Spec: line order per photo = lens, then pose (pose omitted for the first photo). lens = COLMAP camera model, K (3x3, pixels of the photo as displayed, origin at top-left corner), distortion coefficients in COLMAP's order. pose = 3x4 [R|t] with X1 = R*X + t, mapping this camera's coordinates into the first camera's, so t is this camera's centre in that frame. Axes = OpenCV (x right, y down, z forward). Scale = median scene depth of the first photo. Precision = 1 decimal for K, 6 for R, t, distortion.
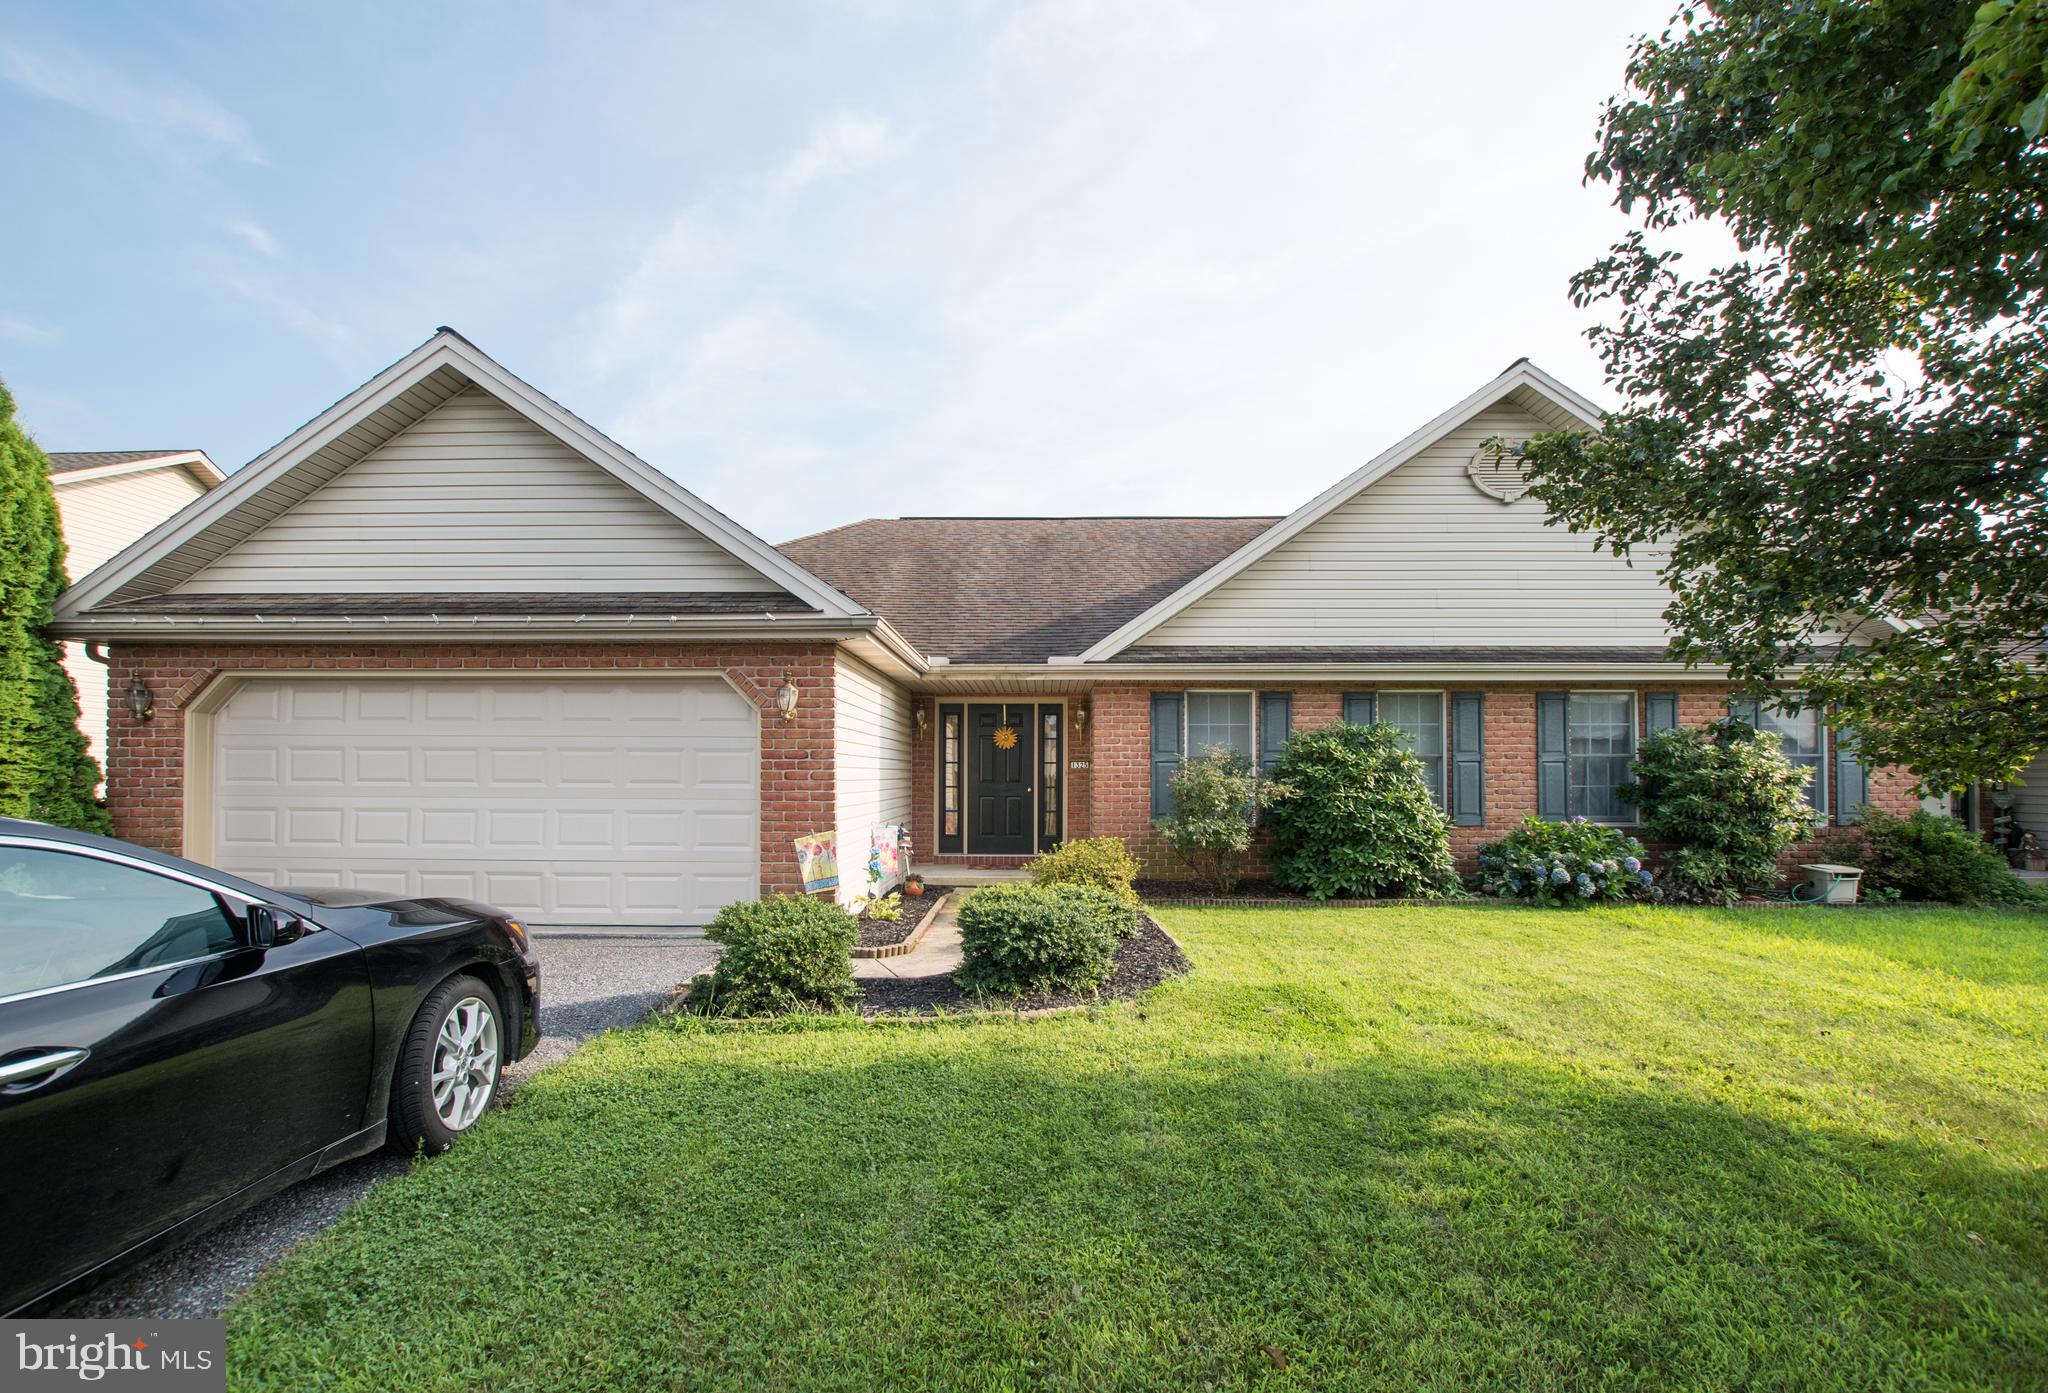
lens RADIAL K [[942.8, 0, 995.3], [0, 942.8, 733.7], [0, 0, 1]] dist [-0.003057, 0.000602]
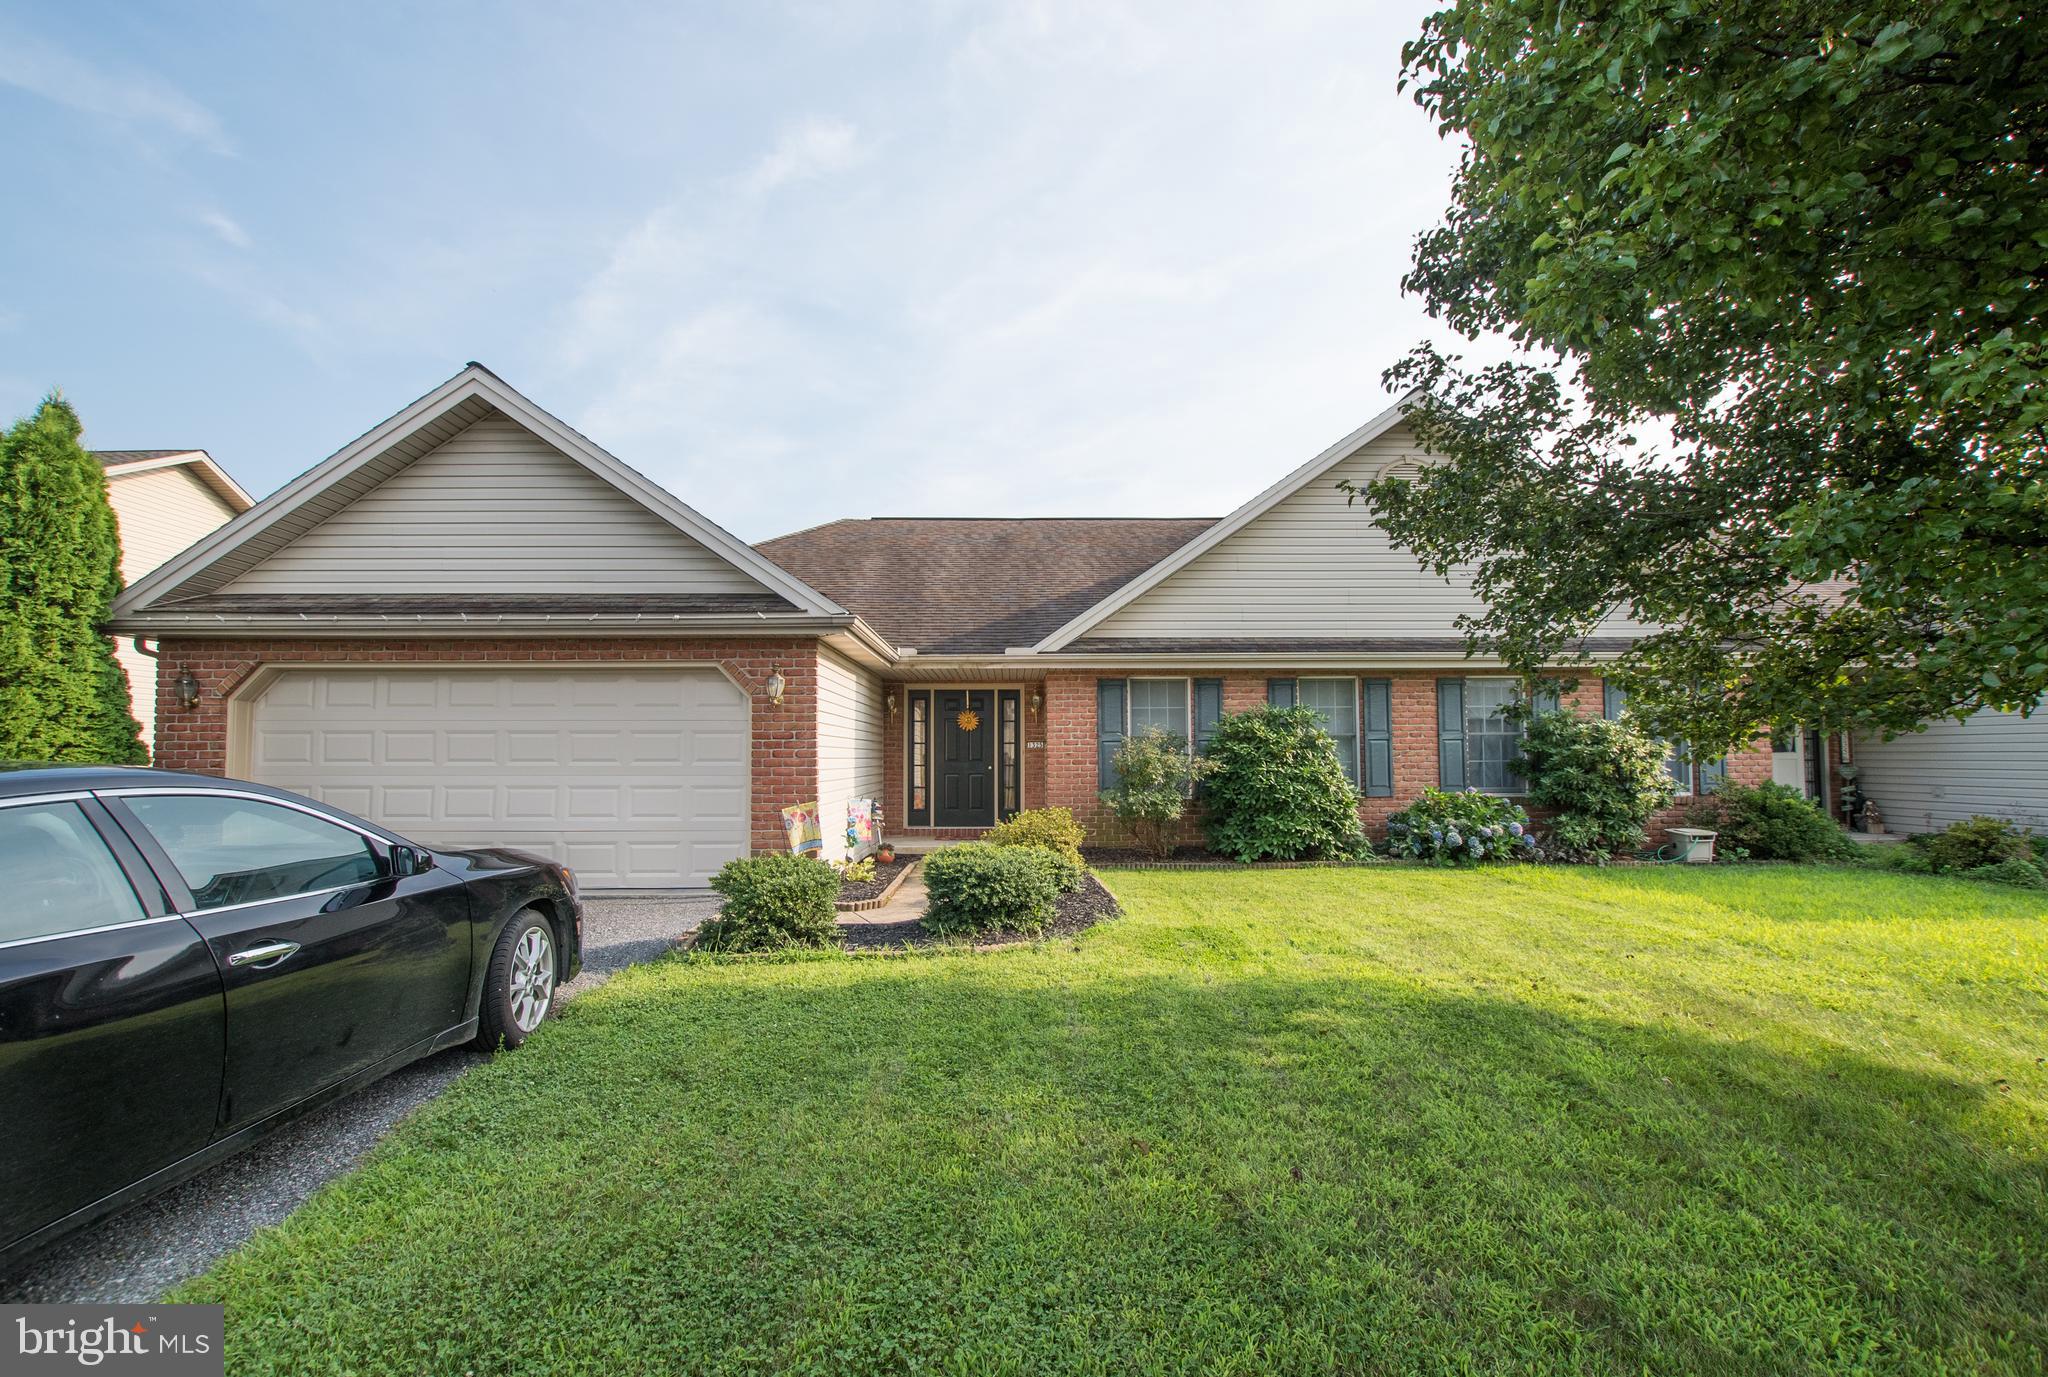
lens RADIAL K [[918.7, 0, 993.4], [0, 918.7, 694.4], [0, 0, 1]] dist [0.003345, -0.000660]
pose [[0.999443, -0.003293, 0.033203, 0.006142], [0.004125, 0.999678, -0.025031, 0.001115], [-0.033110, 0.025154, 0.999135, -0.103917]]
